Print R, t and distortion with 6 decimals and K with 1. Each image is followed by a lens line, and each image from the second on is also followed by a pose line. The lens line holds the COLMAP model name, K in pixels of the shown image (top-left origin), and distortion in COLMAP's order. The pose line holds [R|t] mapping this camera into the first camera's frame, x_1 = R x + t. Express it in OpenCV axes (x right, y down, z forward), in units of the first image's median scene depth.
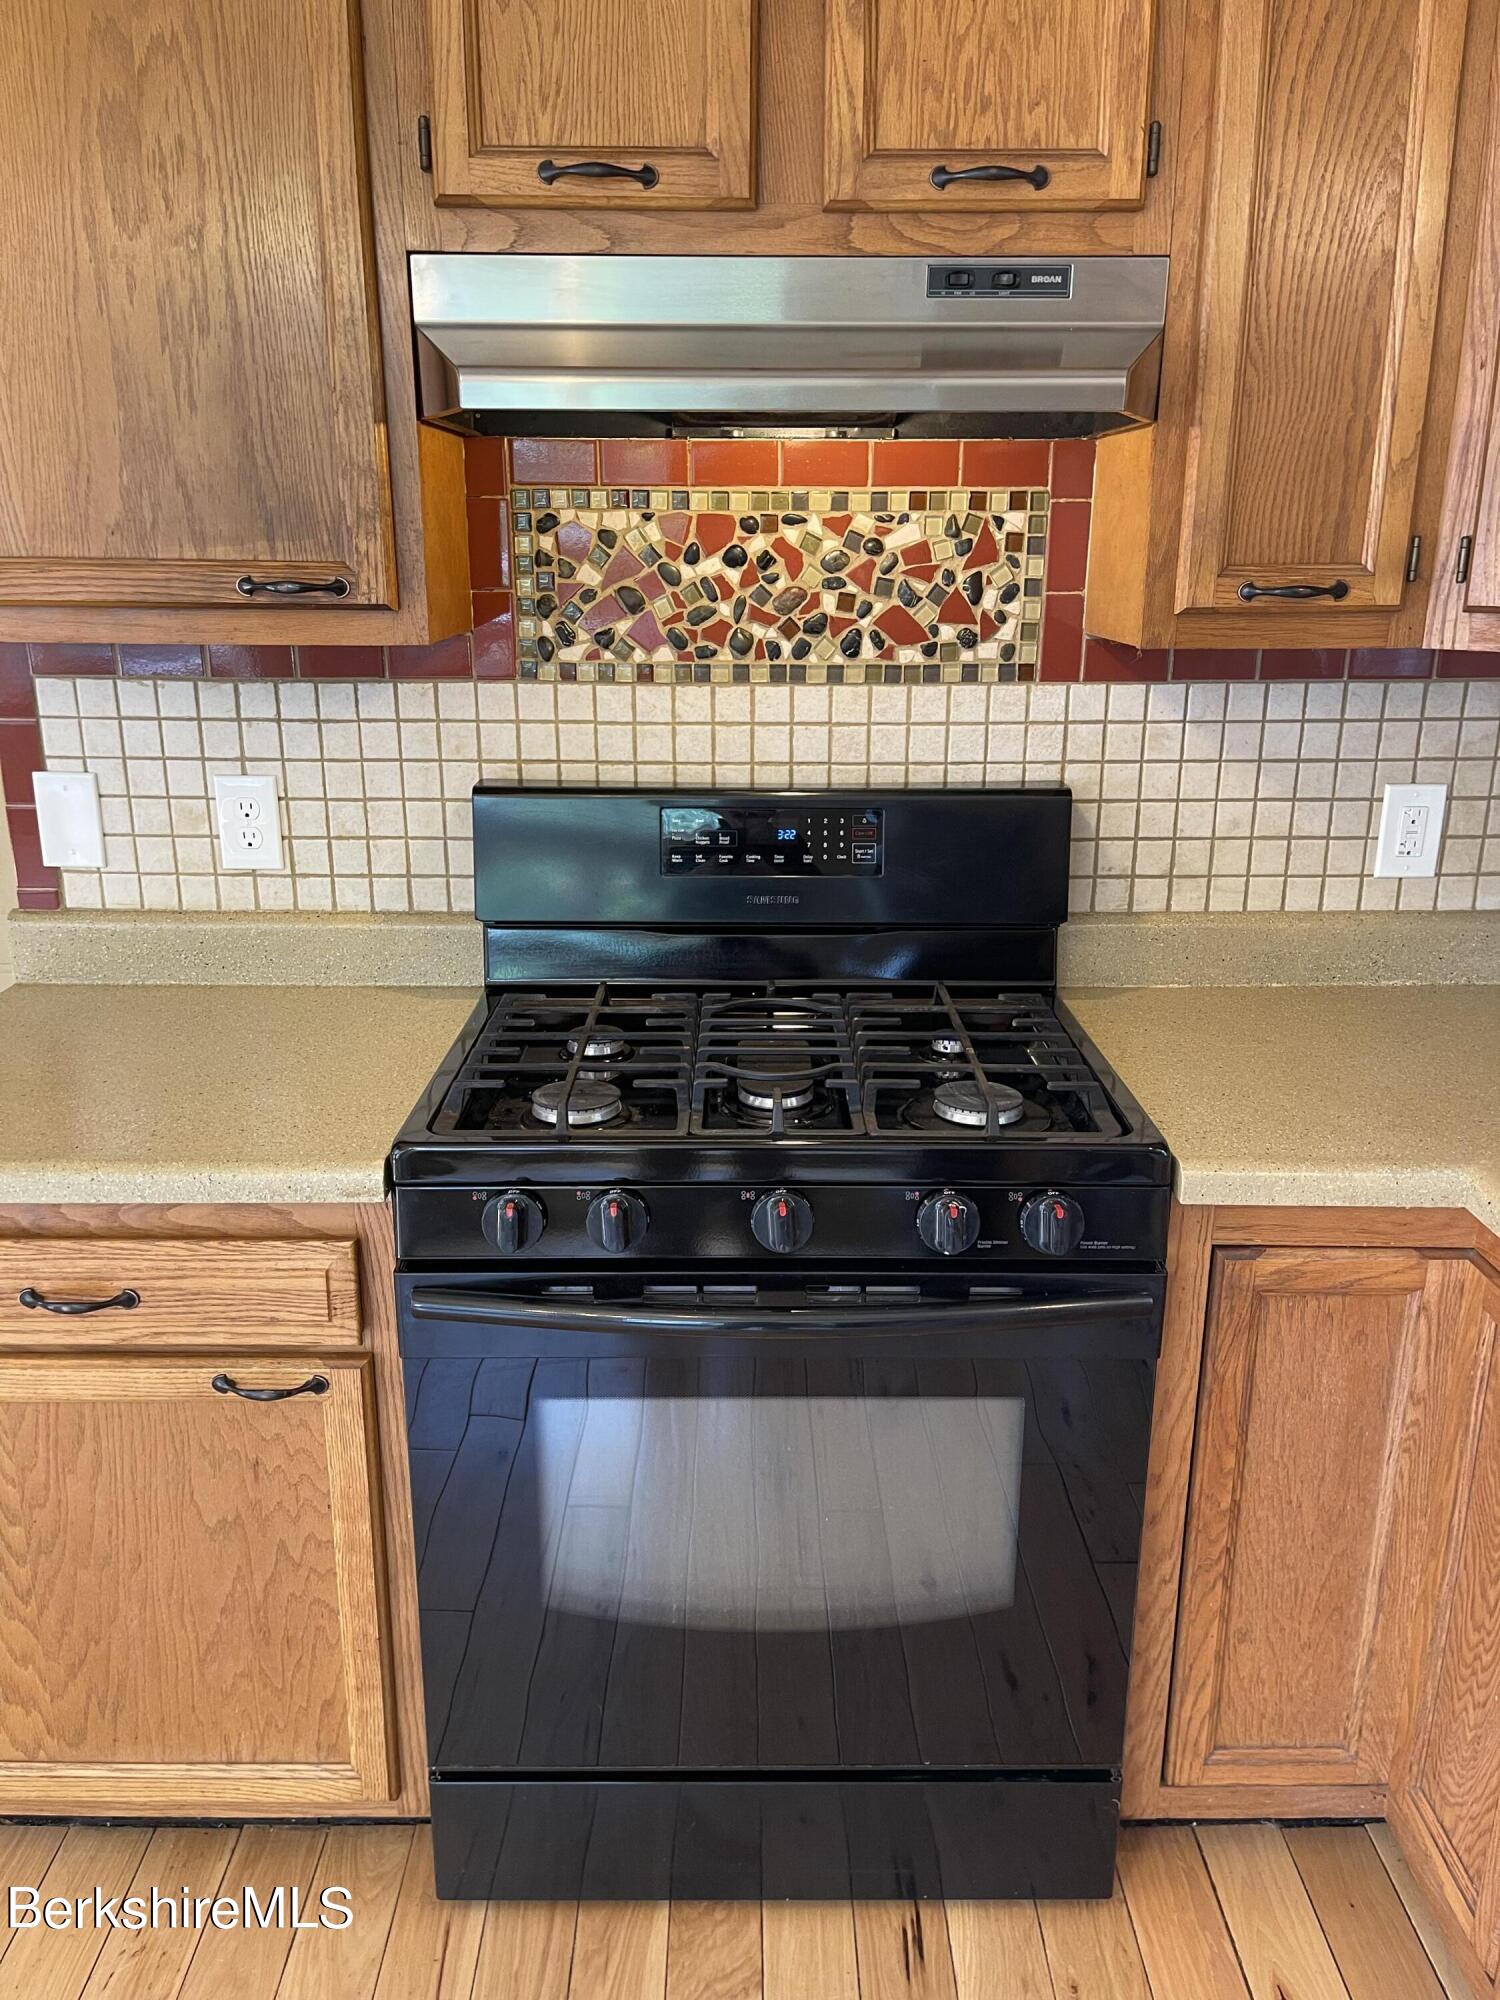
lens RADIAL K [[1509.0, 0, 761.1], [0, 1509.0, 1015.4], [0, 0, 1]] dist [0.022863, -0.012437]
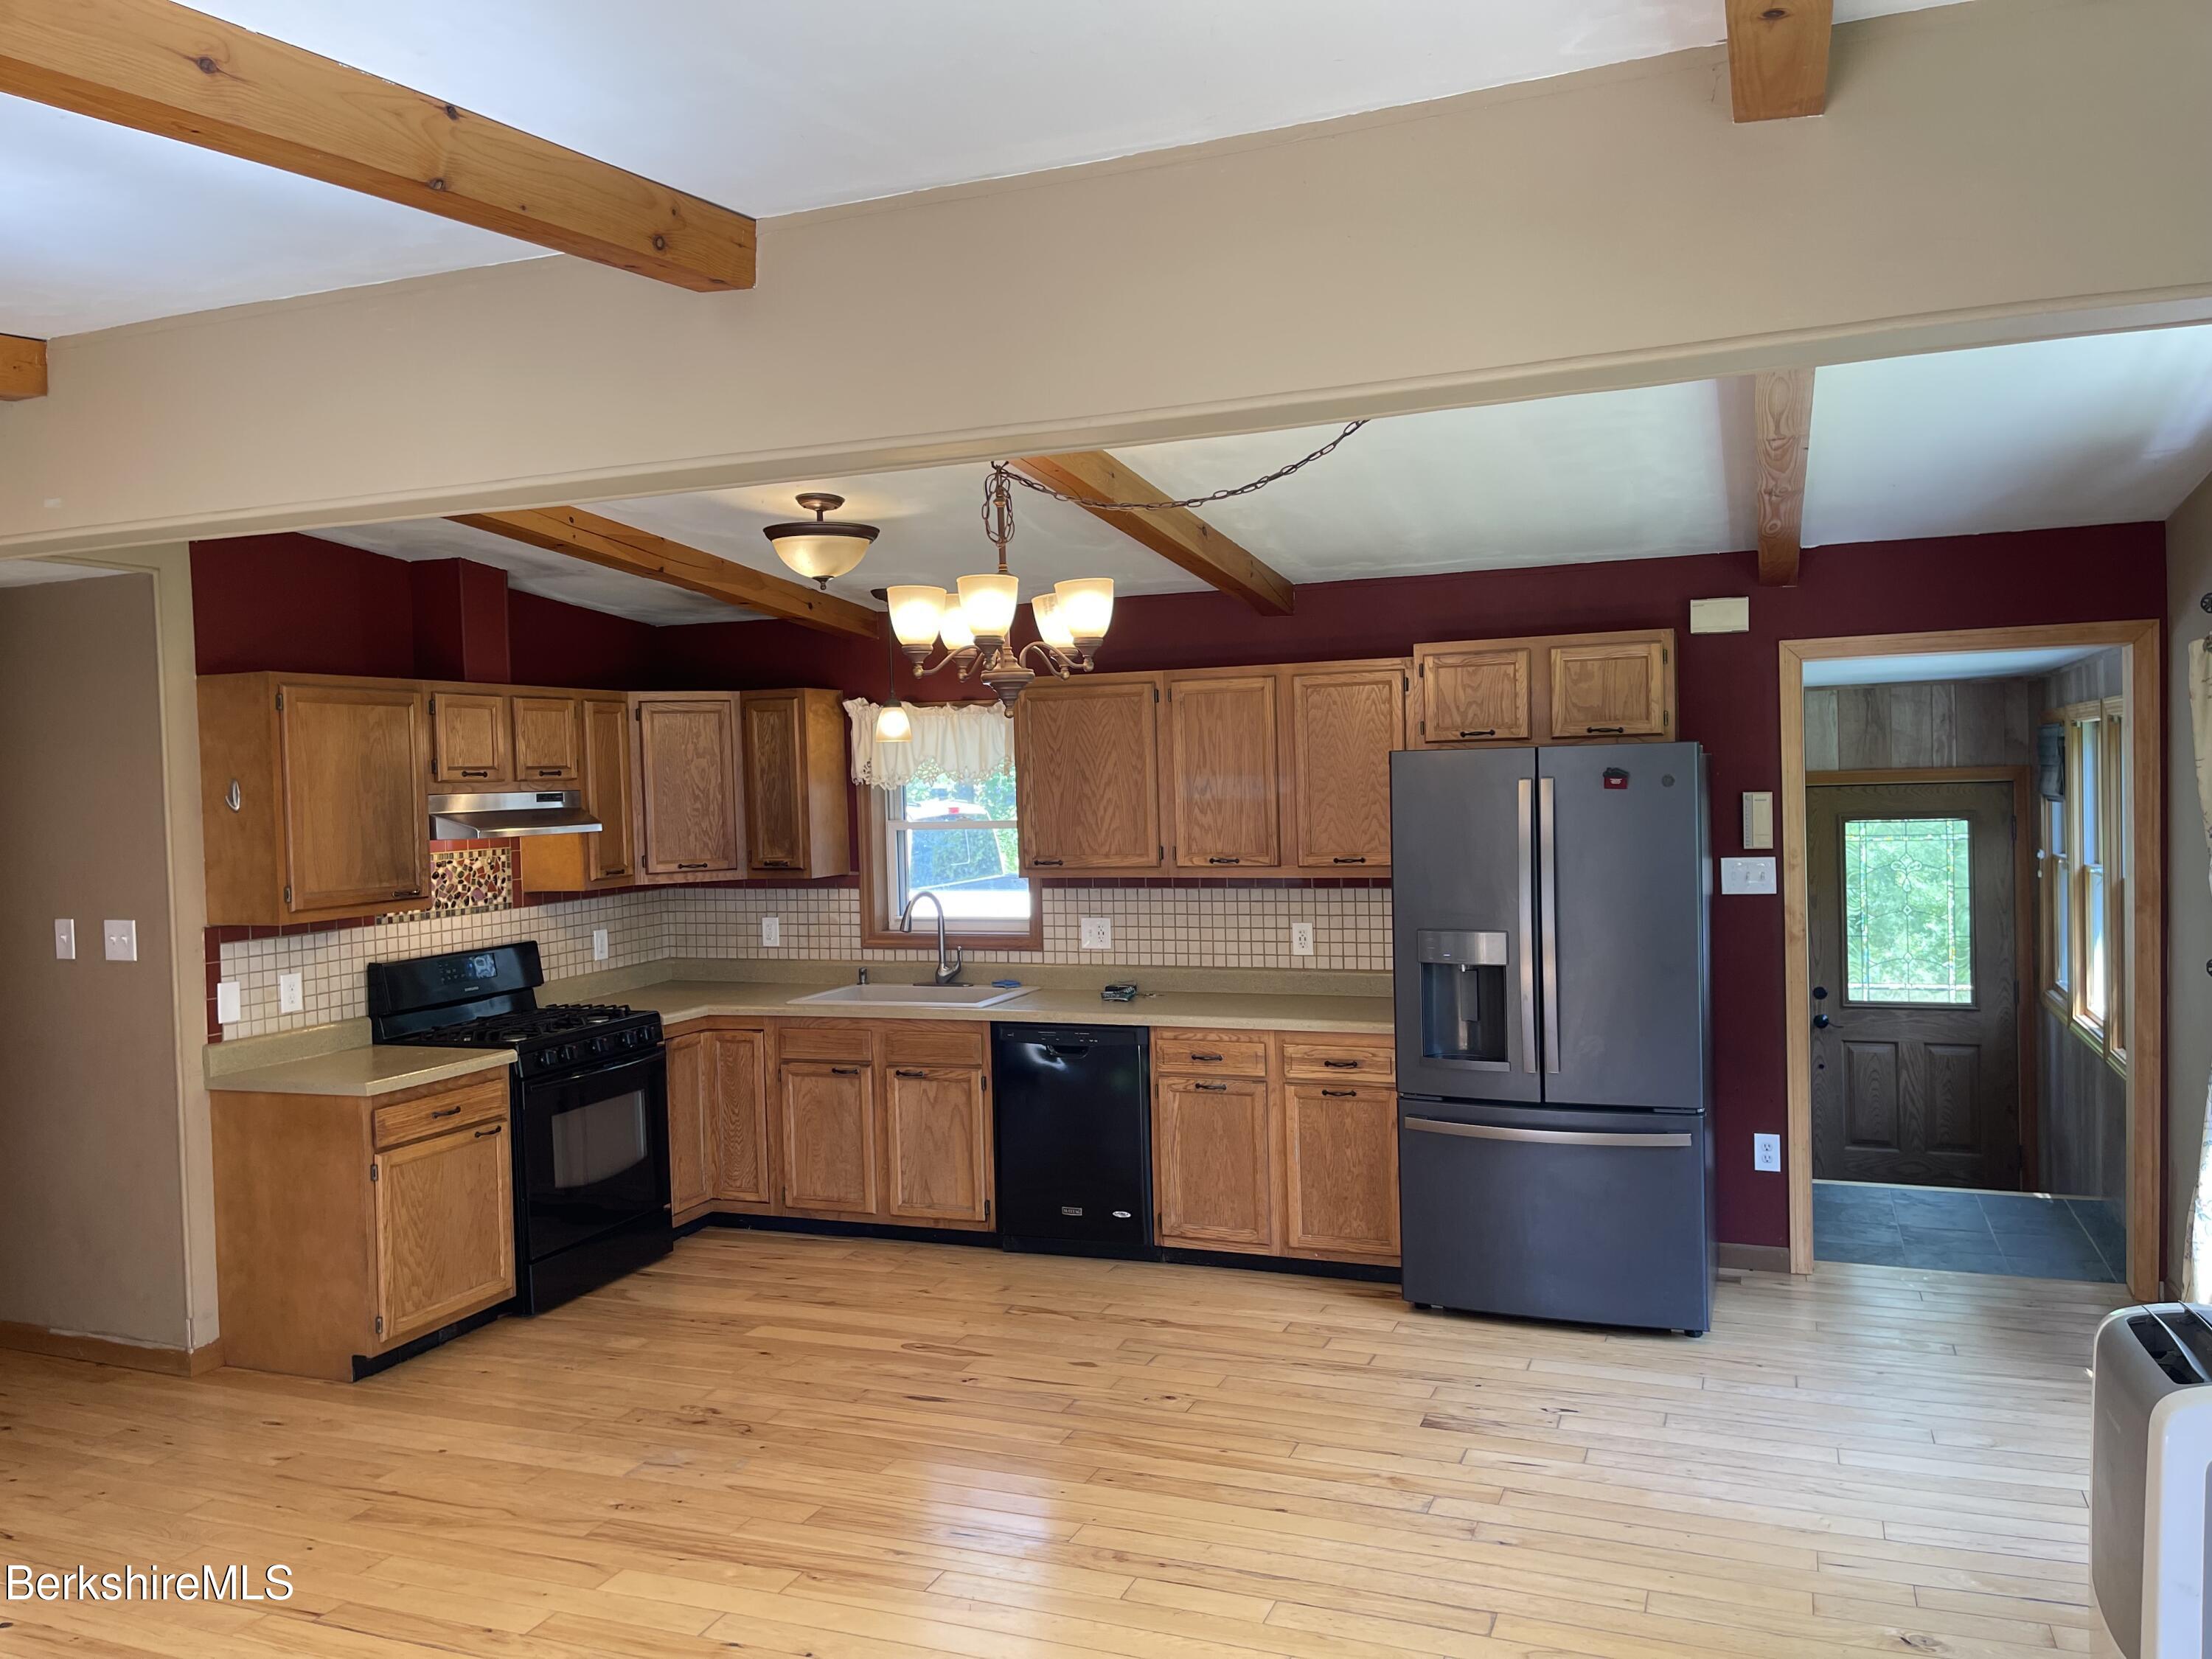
lens RADIAL K [[1668.9, 0, 1108.8], [0, 1668.9, 831.4], [0, 0, 1]] dist [0.022863, -0.012437]
pose [[0.376923, -0.047065, 0.925048, -2.434200], [0.309450, 0.947722, -0.077871, 0.257759], [-0.873023, 0.315608, 0.371782, -1.307653]]
